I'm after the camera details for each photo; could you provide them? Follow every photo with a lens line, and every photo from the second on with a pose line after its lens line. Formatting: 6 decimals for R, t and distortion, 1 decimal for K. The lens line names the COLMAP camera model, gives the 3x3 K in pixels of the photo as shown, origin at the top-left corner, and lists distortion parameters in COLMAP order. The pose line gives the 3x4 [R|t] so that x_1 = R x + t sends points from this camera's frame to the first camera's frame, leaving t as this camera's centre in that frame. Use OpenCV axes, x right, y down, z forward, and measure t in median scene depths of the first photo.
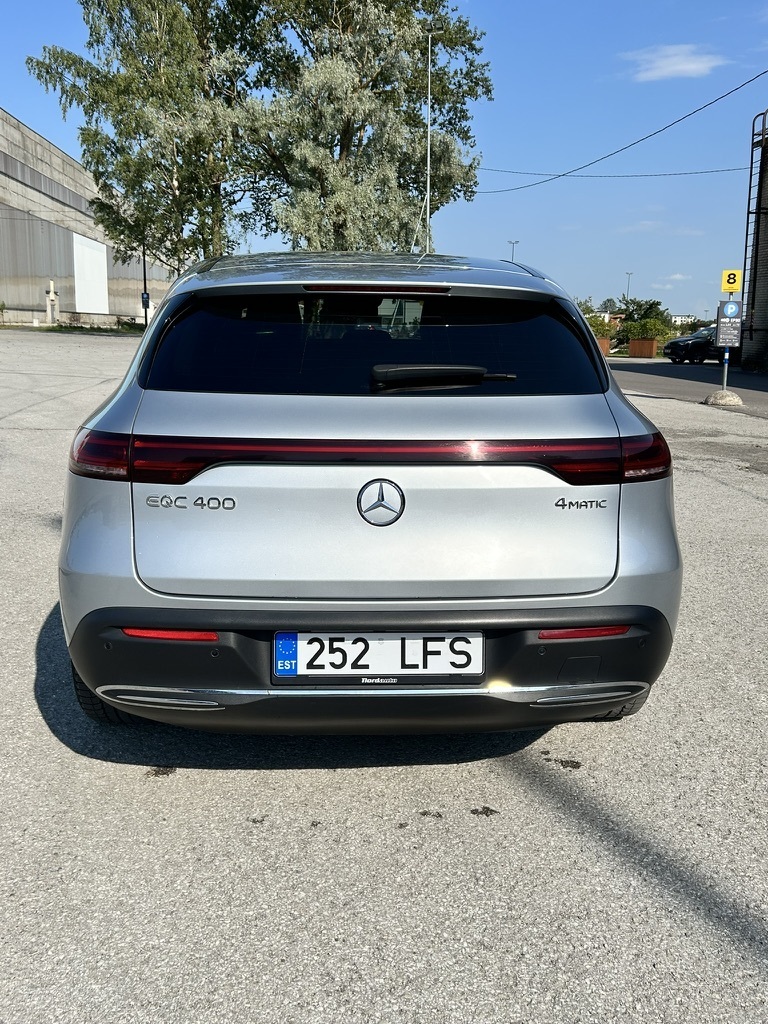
lens RADIAL K [[917.1, 0, 386.7], [0, 917.1, 494.3], [0, 0, 1]] dist [0.032531, -0.001426]
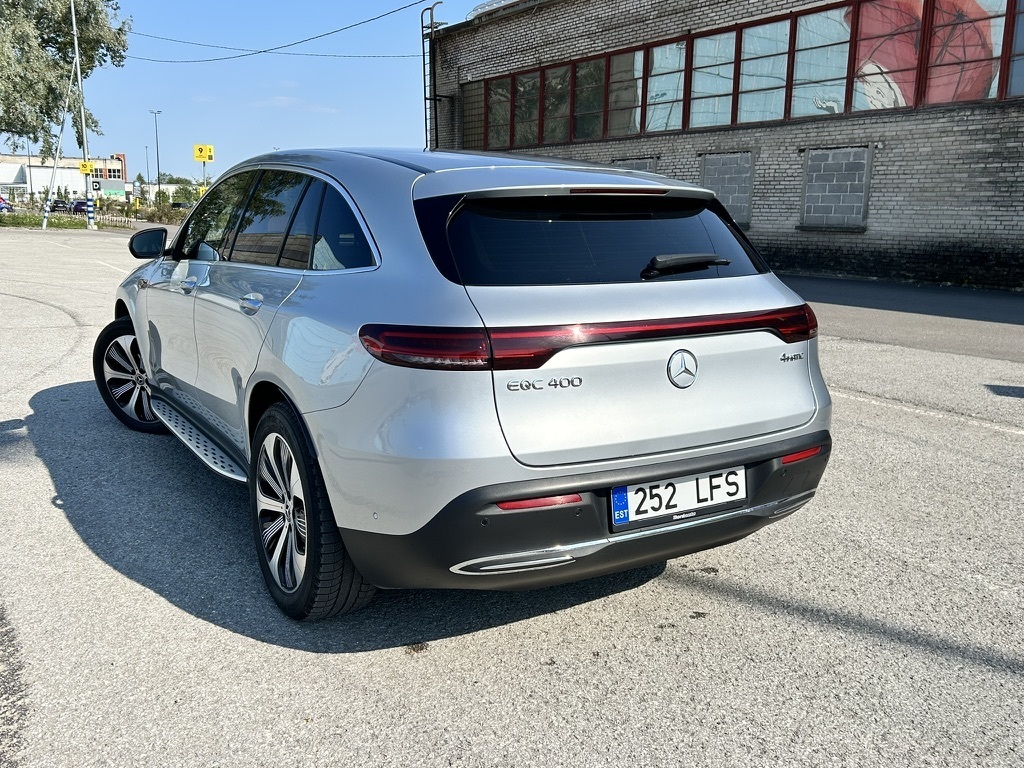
lens RADIAL K [[912.1, 0, 494.9], [0, 912.1, 379.9], [0, 0, 1]] dist [0.043898, -0.047952]
pose [[0.886919, -0.092204, 0.452630, -0.758710], [0.086567, 0.995693, 0.033203, -0.037735], [-0.453742, 0.009734, 0.891080, 0.033909]]
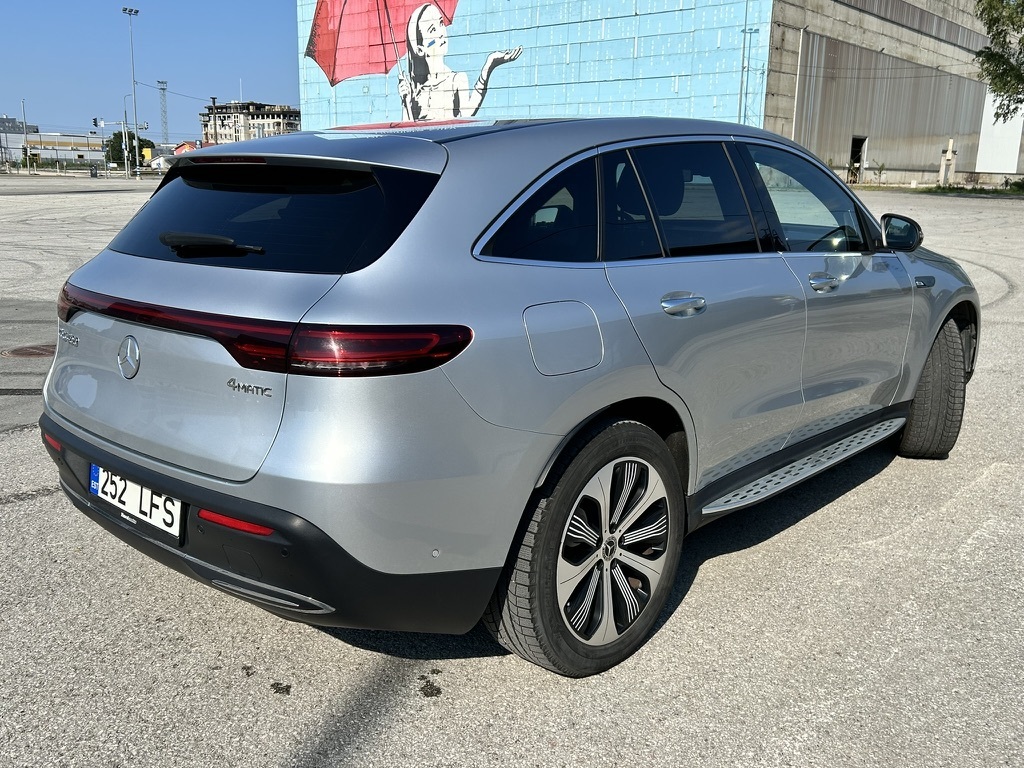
lens RADIAL K [[912.1, 0, 494.9], [0, 912.1, 379.9], [0, 0, 1]] dist [0.043898, -0.047952]
pose [[0.707381, 0.144201, -0.691967, 1.037792], [-0.126108, 0.989009, 0.077185, -0.101905], [0.695492, 0.032663, 0.717791, 0.507715]]
